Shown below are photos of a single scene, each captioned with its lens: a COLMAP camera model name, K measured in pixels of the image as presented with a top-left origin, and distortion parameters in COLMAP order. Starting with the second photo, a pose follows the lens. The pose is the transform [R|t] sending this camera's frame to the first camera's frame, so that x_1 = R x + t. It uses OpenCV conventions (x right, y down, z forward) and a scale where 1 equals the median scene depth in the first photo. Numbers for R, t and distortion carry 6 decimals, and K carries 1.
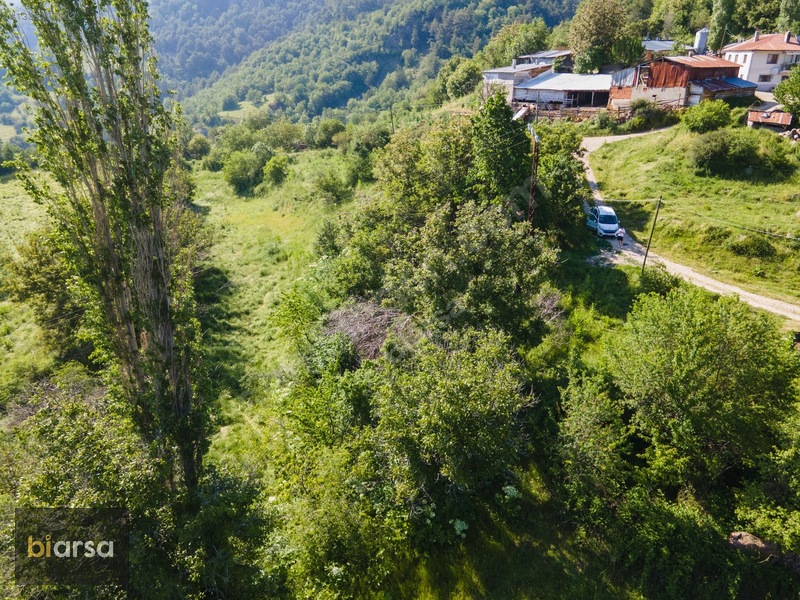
lens RADIAL K [[583.4, 0, 397.6], [0, 583.4, 293.6], [0, 0, 1]] dist [0.034224, 0.026949]
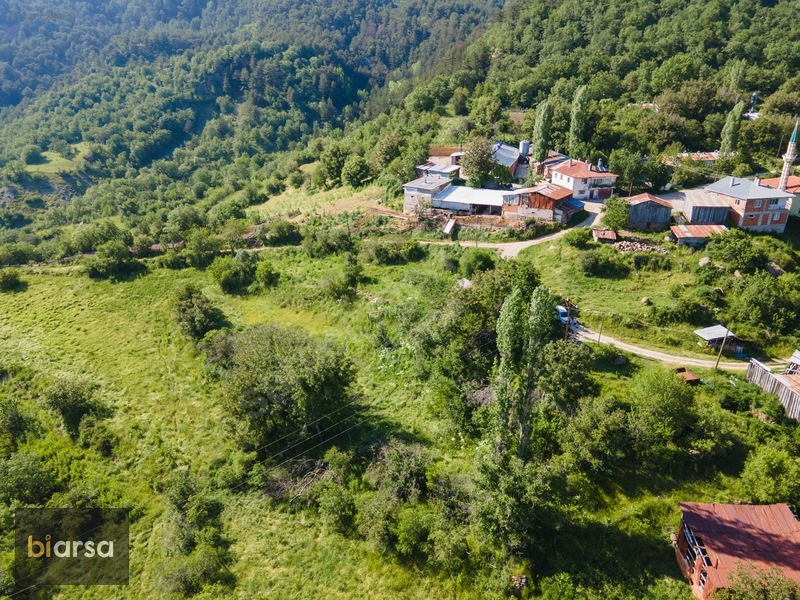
lens RADIAL K [[583.4, 0, 389.9], [0, 583.4, 292.1], [0, 0, 1]] dist [0.034224, 0.026949]
pose [[0.938904, -0.124118, 0.321020, -0.084419], [0.132869, 0.991119, -0.005406, -0.028626], [-0.317498, 0.047729, 0.947057, -0.068341]]
